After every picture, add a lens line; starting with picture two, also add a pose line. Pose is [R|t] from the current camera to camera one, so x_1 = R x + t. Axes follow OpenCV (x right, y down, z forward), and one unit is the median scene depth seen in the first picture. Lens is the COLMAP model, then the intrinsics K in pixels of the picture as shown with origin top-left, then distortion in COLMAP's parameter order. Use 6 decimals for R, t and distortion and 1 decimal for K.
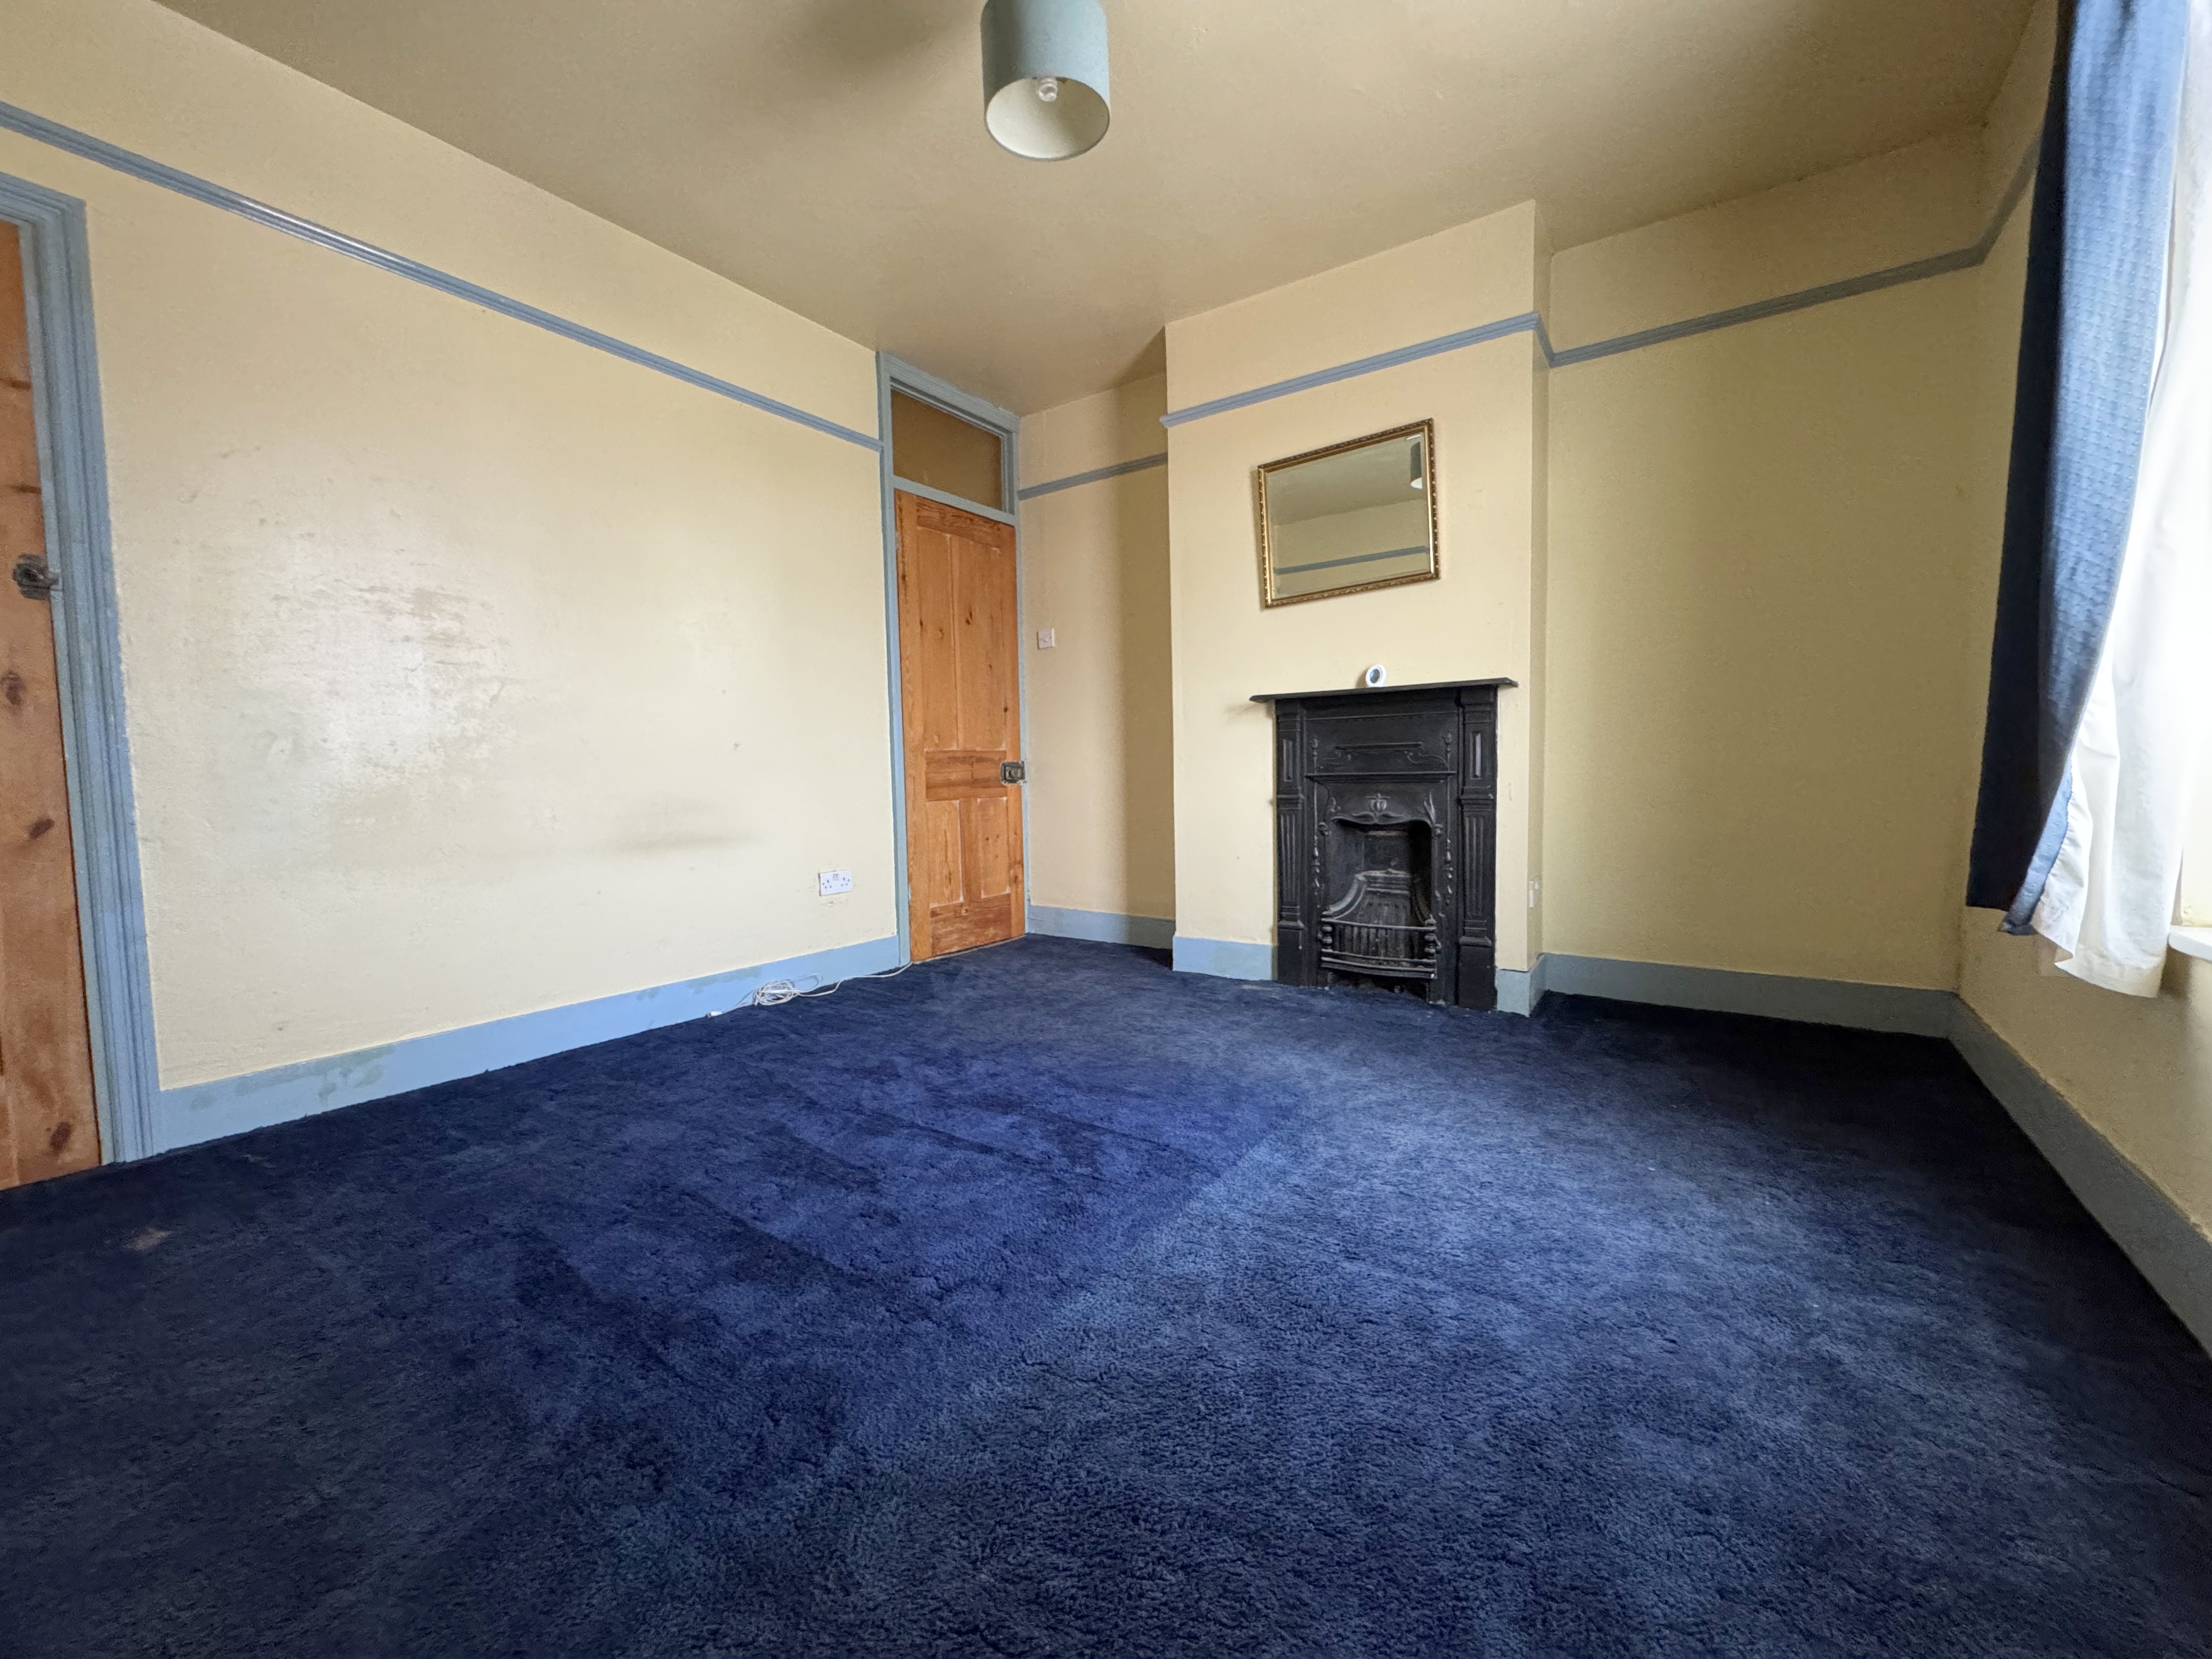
lens RADIAL K [[882.8, 0, 1101.8], [0, 882.8, 824.7], [0, 0, 1]] dist [-0.001917, -0.000504]
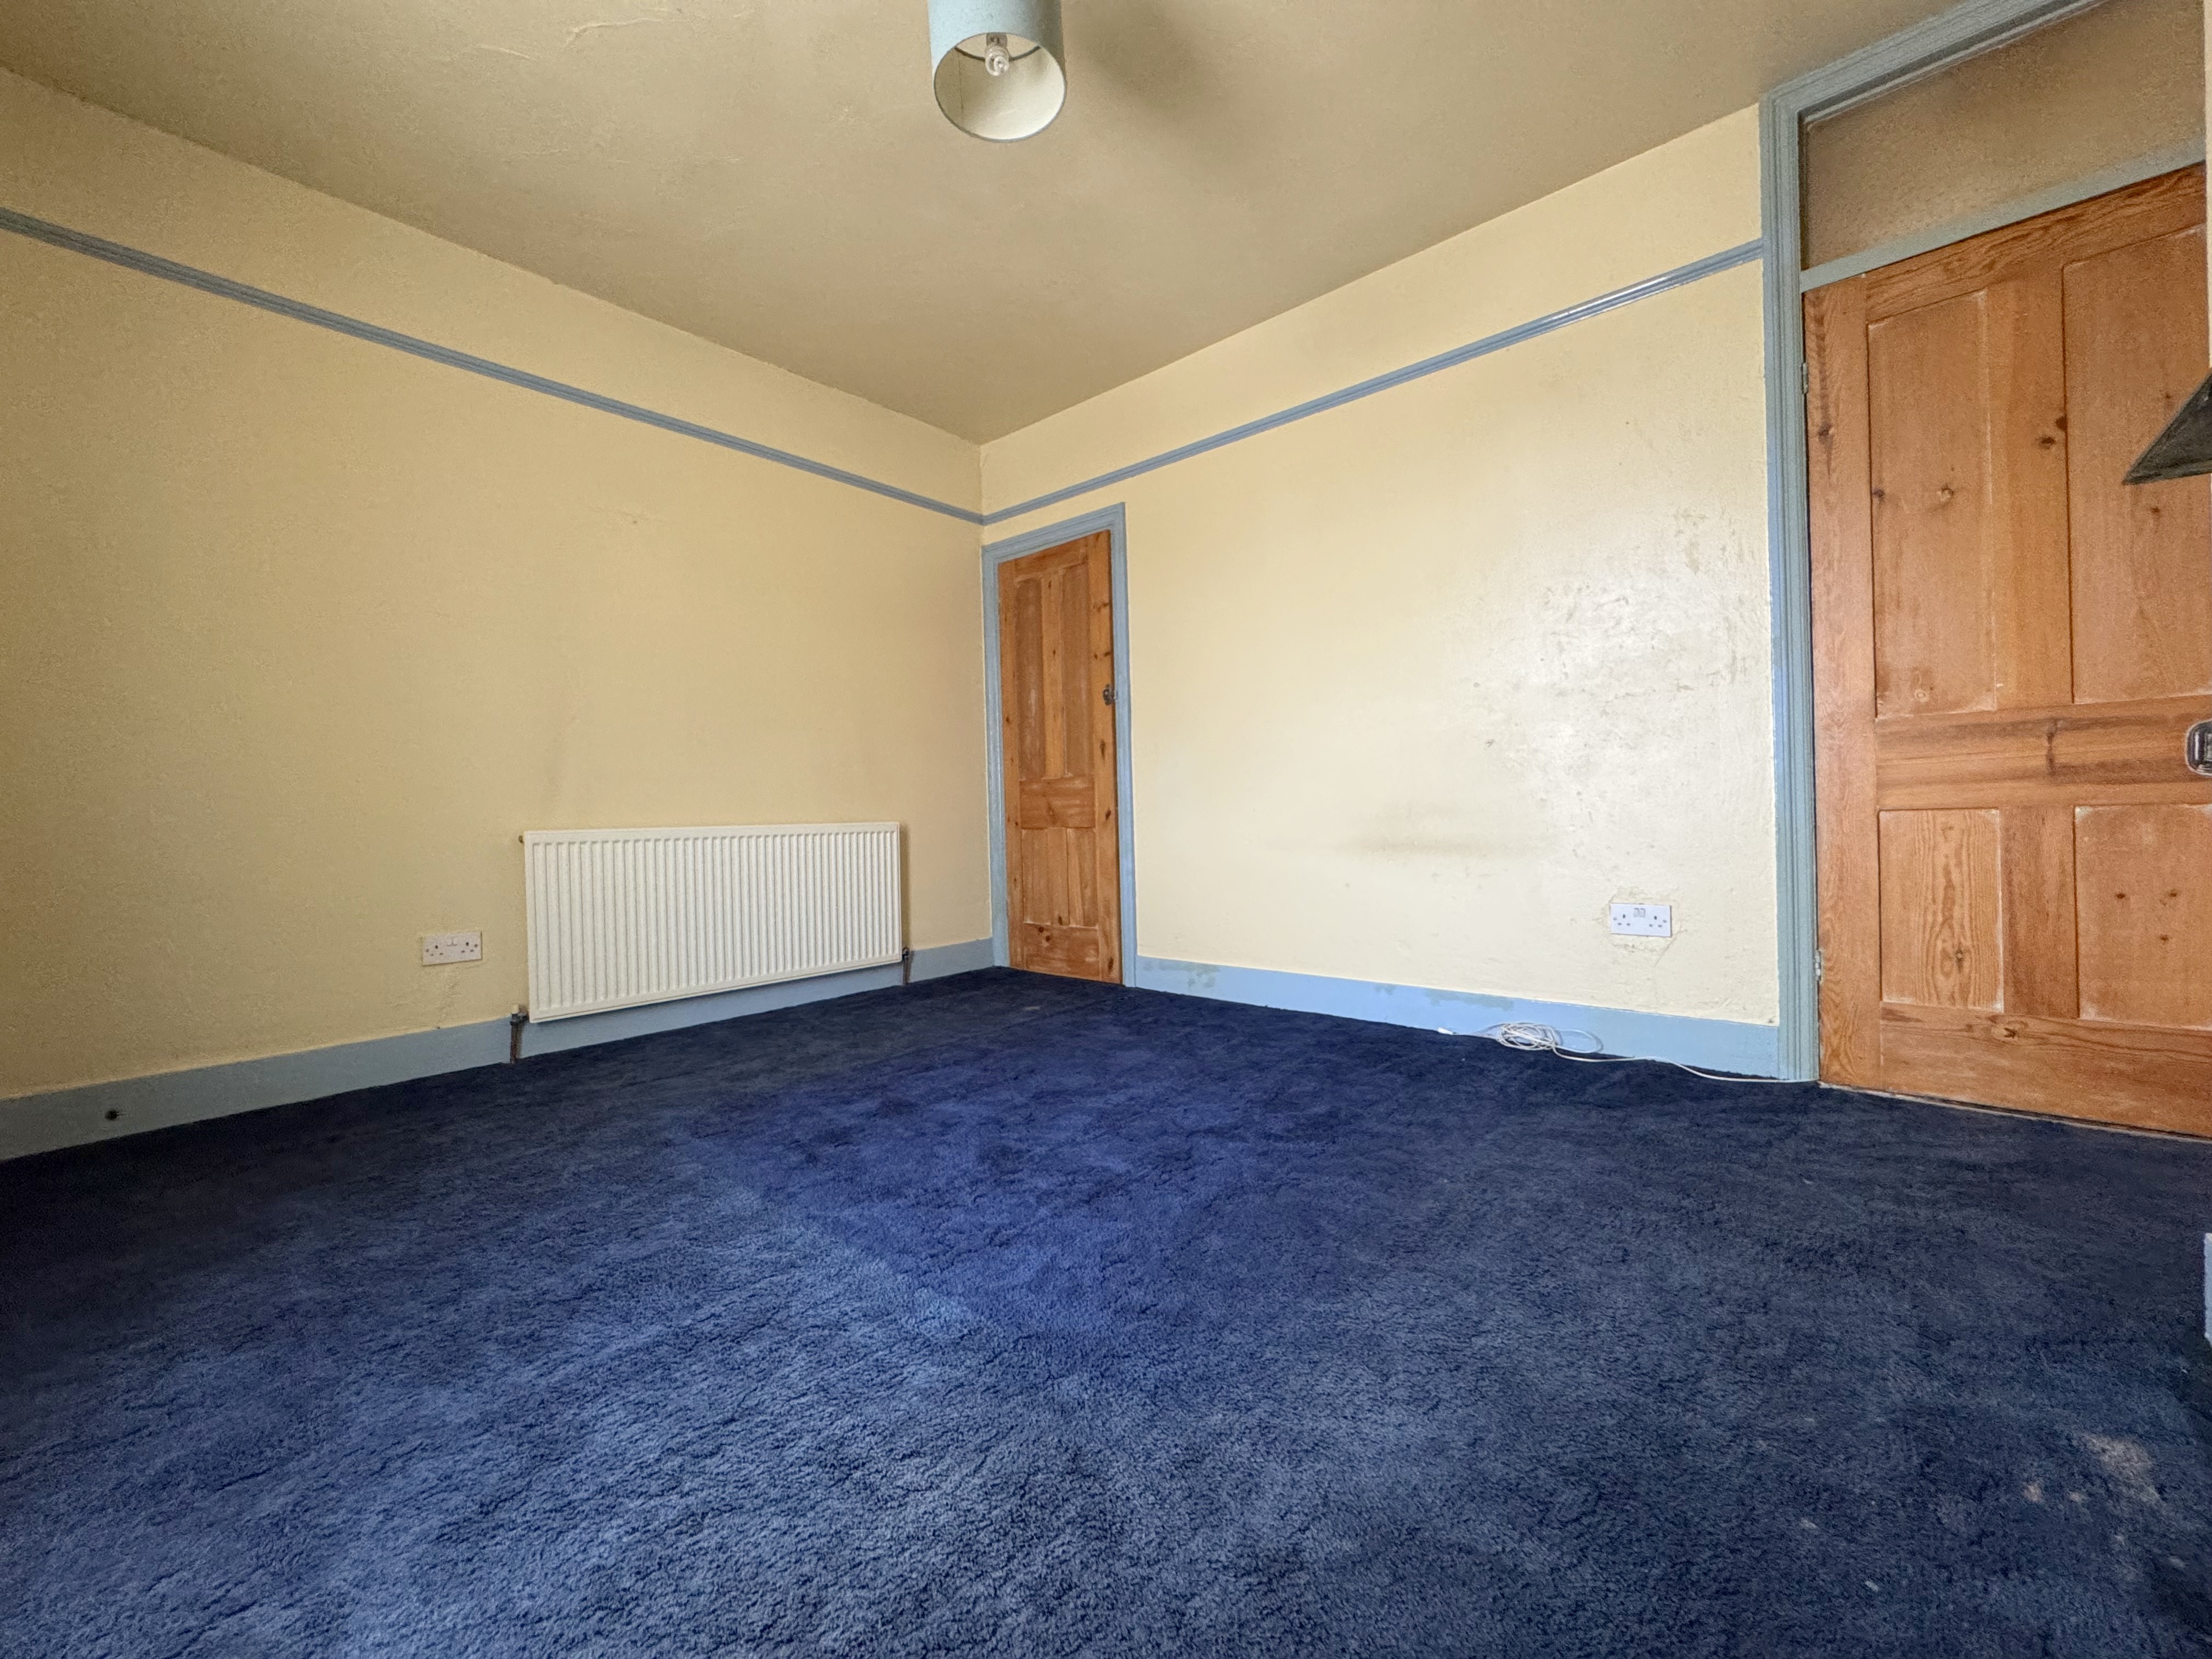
lens RADIAL K [[882.8, 0, 1101.8], [0, 882.8, 824.7], [0, 0, 1]] dist [-0.001917, -0.000504]
pose [[-0.115700, 0.034547, -0.992683, 0.695951], [-0.030515, 0.998800, 0.038316, -0.040259], [0.992815, 0.034725, -0.114507, 0.968770]]
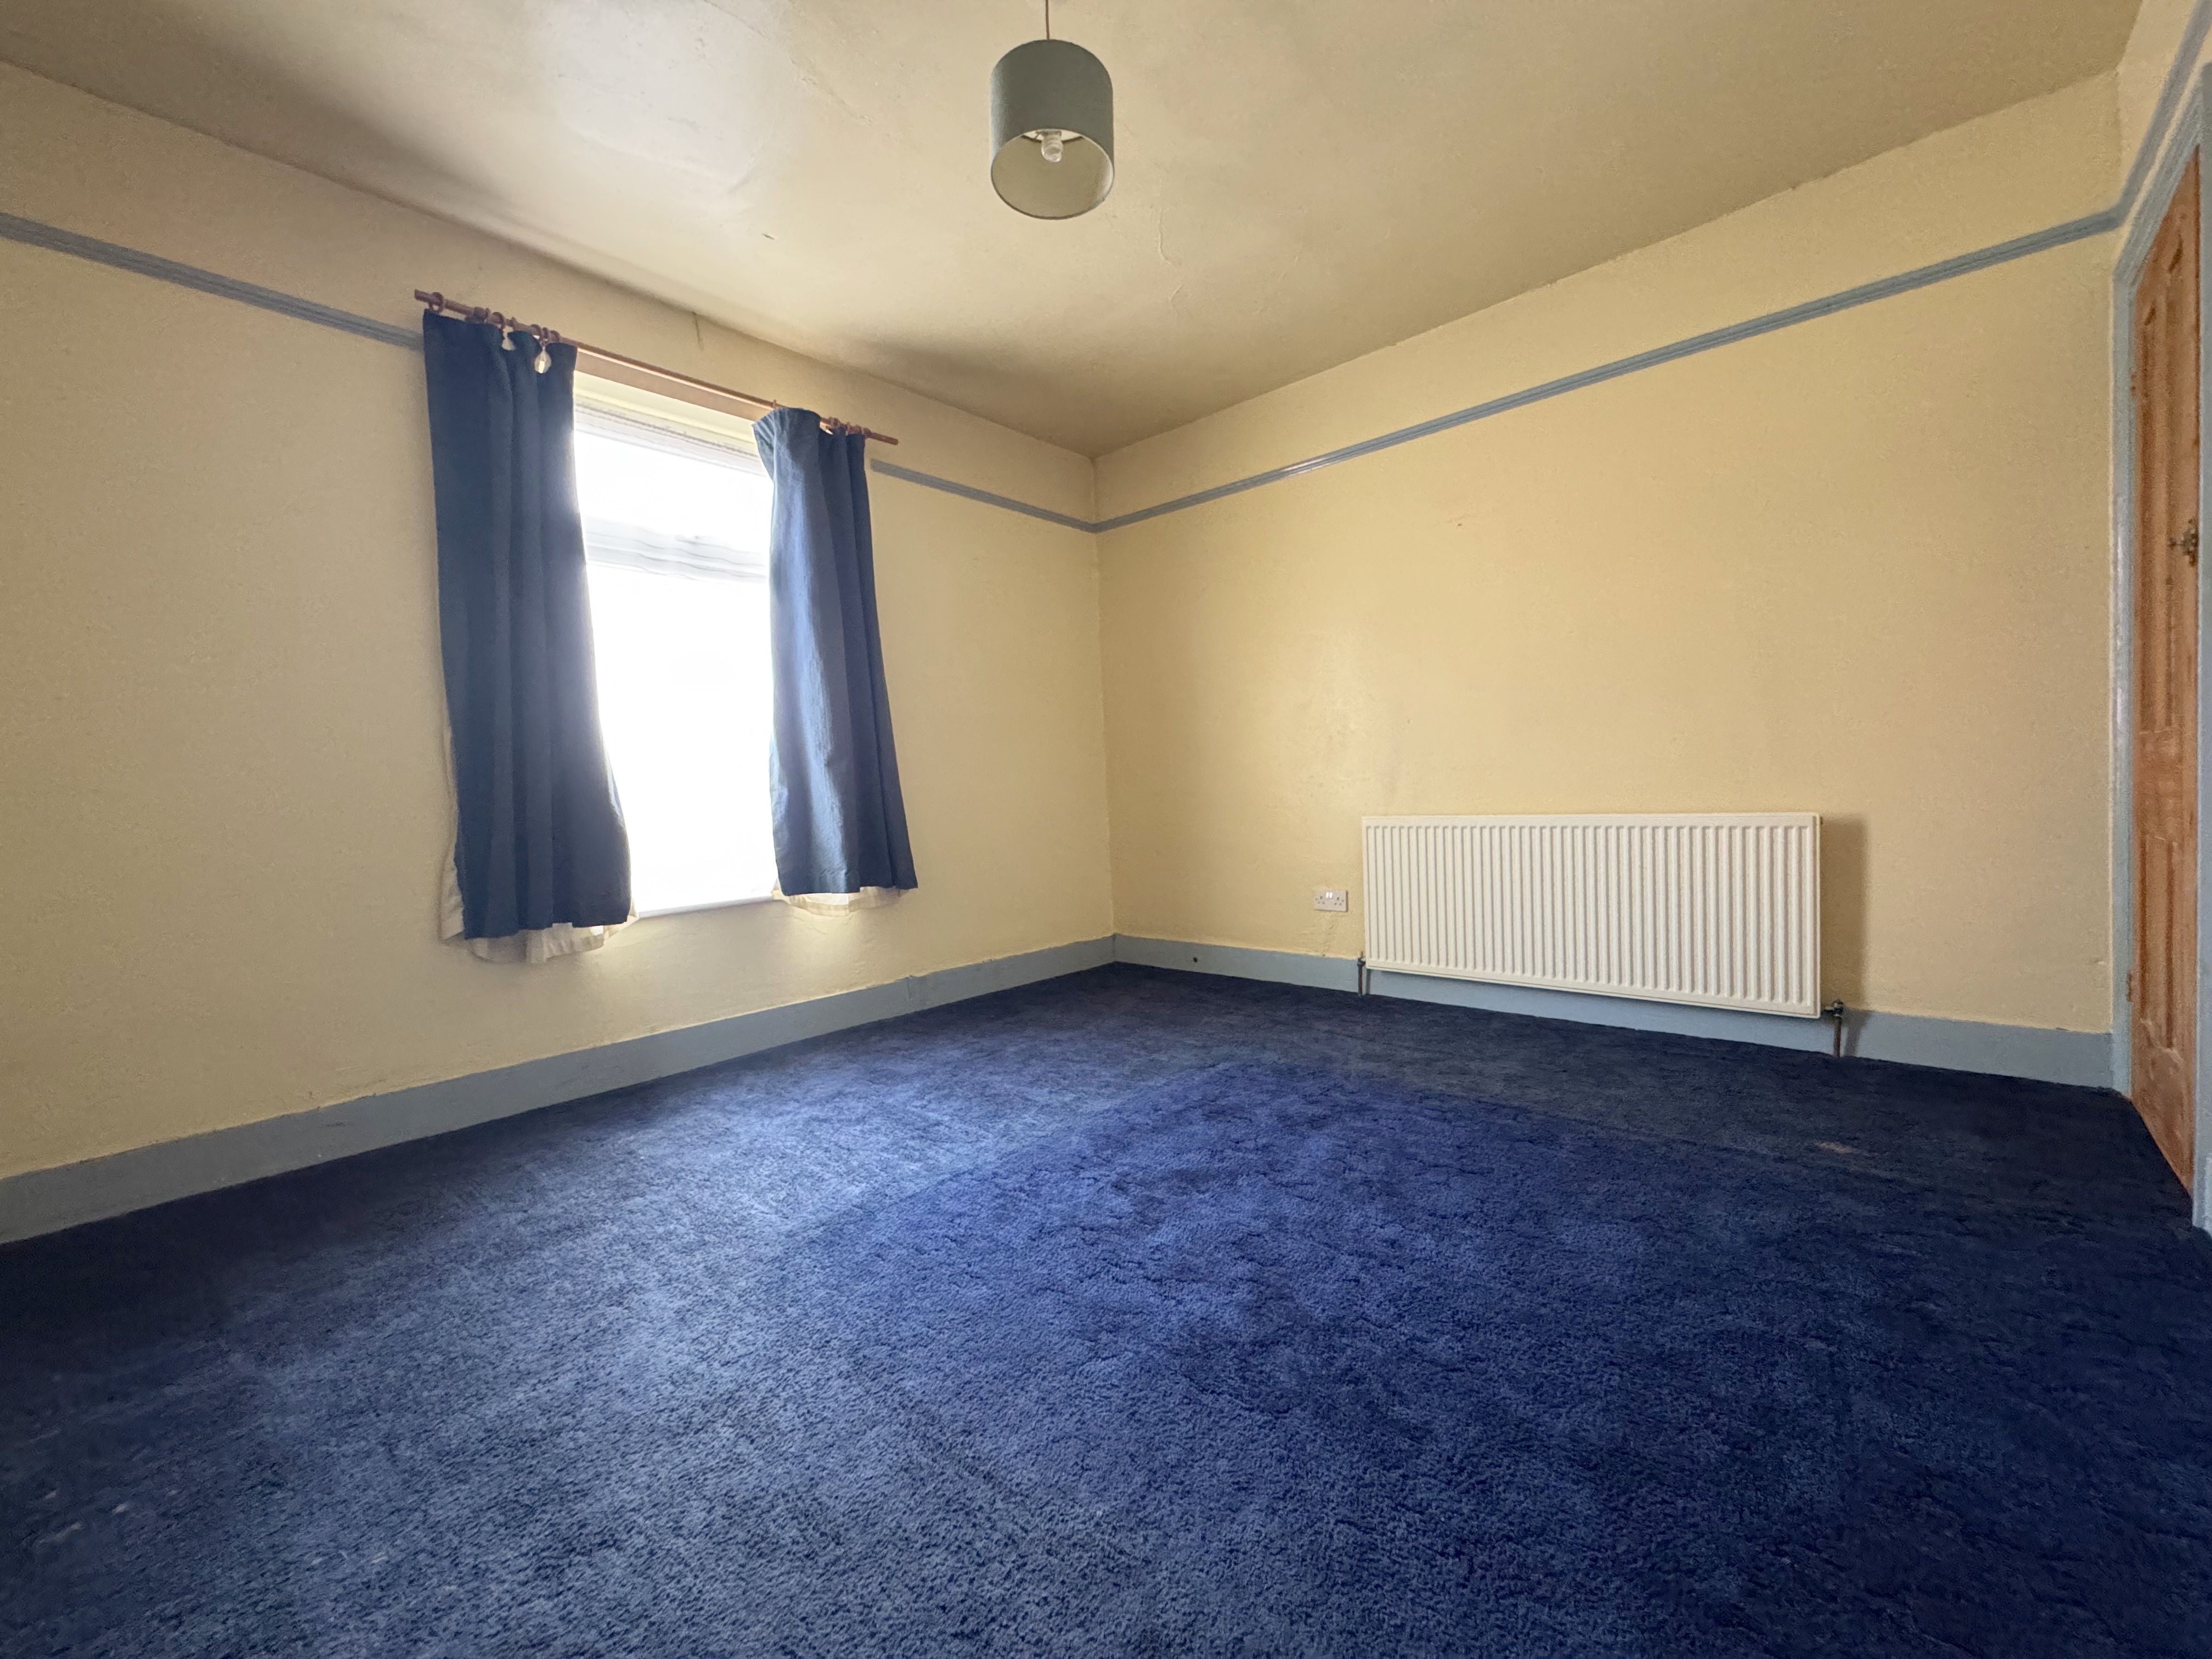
lens RADIAL K [[882.8, 0, 1101.8], [0, 882.8, 824.7], [0, 0, 1]] dist [-0.001917, -0.000504]
pose [[-0.989993, 0.054437, 0.130191, -0.161821], [0.066477, 0.993721, 0.089997, -0.114299], [-0.124474, 0.097751, -0.987396, 1.607127]]
